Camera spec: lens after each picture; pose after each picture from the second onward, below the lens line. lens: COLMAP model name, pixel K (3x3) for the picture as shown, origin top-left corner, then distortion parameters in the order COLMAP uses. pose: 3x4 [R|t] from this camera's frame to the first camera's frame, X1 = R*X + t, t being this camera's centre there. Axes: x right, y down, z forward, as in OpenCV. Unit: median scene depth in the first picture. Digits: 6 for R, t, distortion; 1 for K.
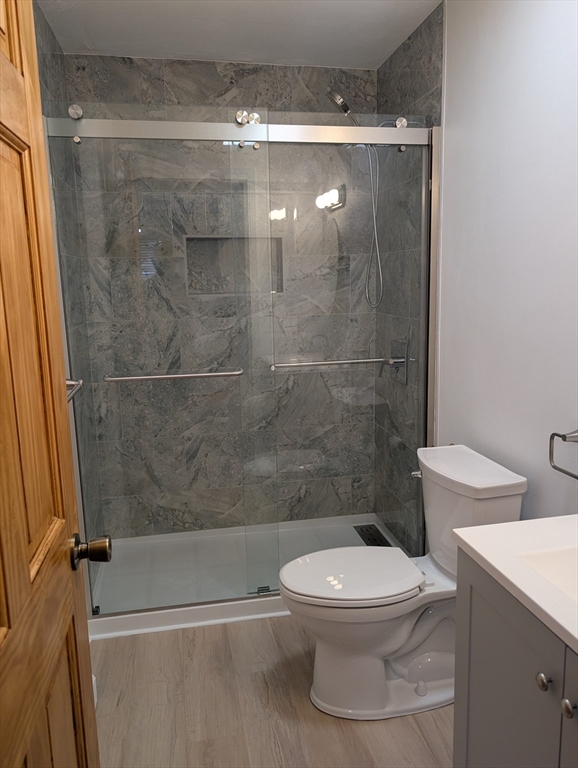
lens RADIAL K [[593.2, 0, 297.9], [0, 593.2, 385.1], [0, 0, 1]] dist [0.034353, -0.042993]
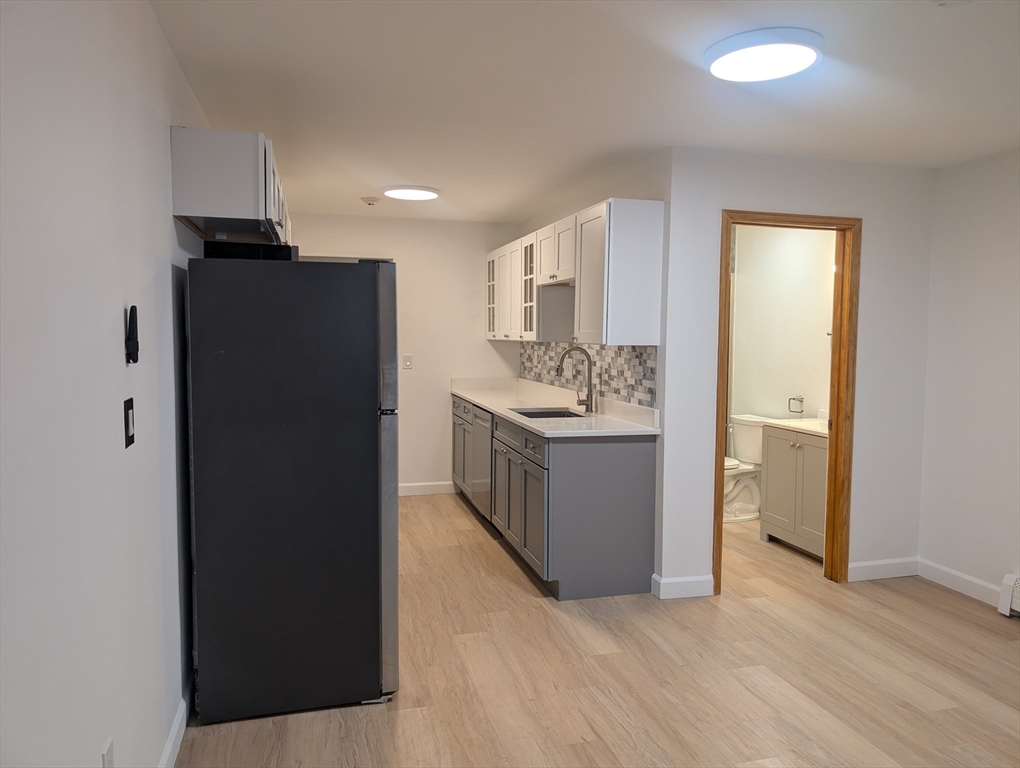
lens RADIAL K [[725.8, 0, 511.9], [0, 725.8, 375.9], [0, 0, 1]] dist [0.002117, -0.004114]
pose [[0.997813, 0.022277, 0.062229, -0.593841], [-0.014823, 0.992930, -0.117772, 0.220942], [-0.064413, 0.116592, 0.991089, -1.255738]]
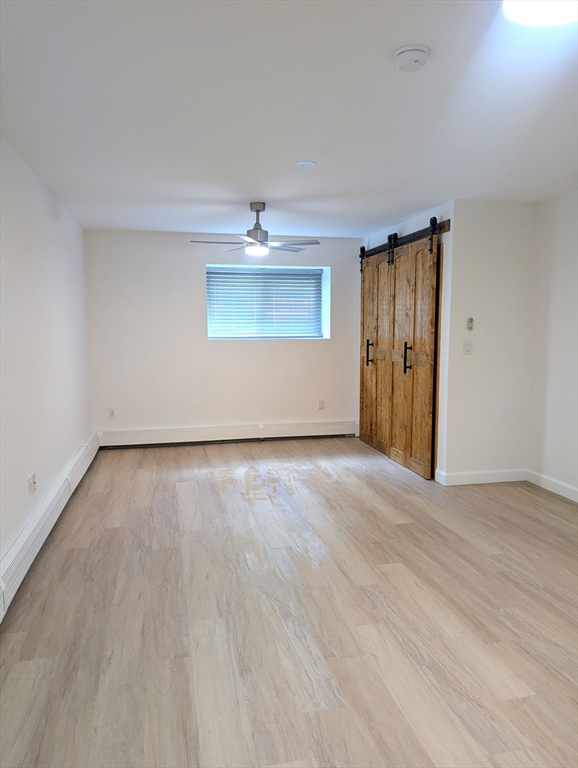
lens RADIAL K [[566.8, 0, 297.4], [0, 566.8, 383.0], [0, 0, 1]] dist [0.006720, 0.001196]
pose [[-0.999453, 0.024154, -0.022594, 0.038859], [0.017080, 0.961919, 0.272799, -0.031653], [0.028323, 0.272264, -0.961806, 0.193957]]
